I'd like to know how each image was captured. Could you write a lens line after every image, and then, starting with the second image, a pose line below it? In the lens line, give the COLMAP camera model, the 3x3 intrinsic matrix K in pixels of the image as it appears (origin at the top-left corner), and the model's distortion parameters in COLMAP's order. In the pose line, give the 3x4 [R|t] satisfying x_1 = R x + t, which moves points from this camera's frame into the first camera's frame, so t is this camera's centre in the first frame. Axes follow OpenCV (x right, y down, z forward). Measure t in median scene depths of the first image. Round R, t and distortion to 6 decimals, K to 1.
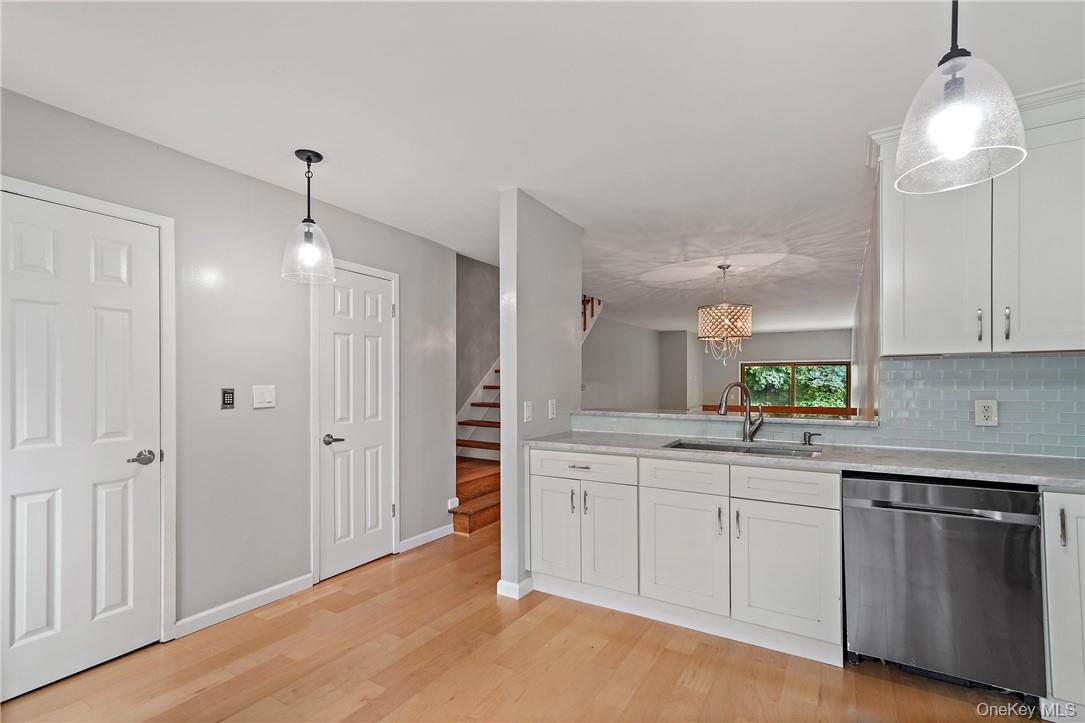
lens RADIAL K [[493.0, 0, 540.4], [0, 493.0, 379.2], [0, 0, 1]] dist [0.000749, 0.000240]
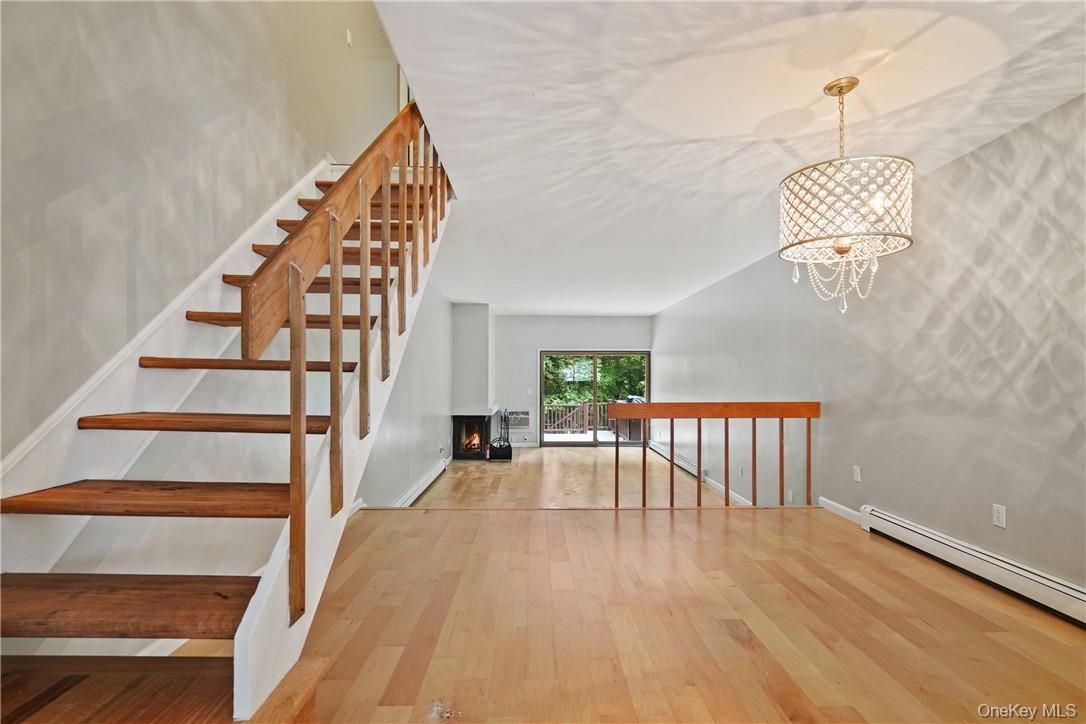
lens RADIAL K [[497.5, 0, 543.7], [0, 497.5, 369.9], [0, 0, 1]] dist [0.000654, 0.000077]
pose [[0.842342, 0.011572, 0.538819, -0.072318], [-0.004675, 0.999889, -0.014166, 0.025027], [-0.538923, 0.009414, 0.842303, 0.617229]]
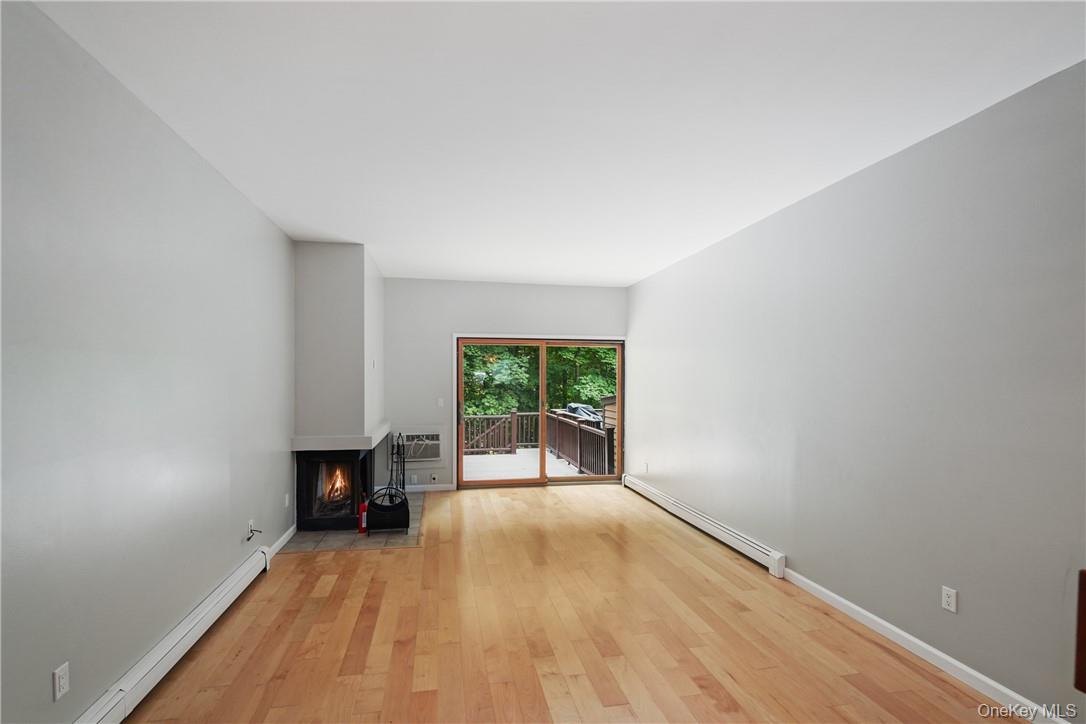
lens RADIAL K [[493.5, 0, 540.9], [0, 493.5, 379.7], [0, 0, 1]] dist [0.000749, 0.000240]
pose [[0.731960, 0.001383, 0.681347, 0.238816], [-0.002056, 0.999998, 0.000179, 0.025564], [-0.681345, -0.001532, 0.731961, 1.149668]]
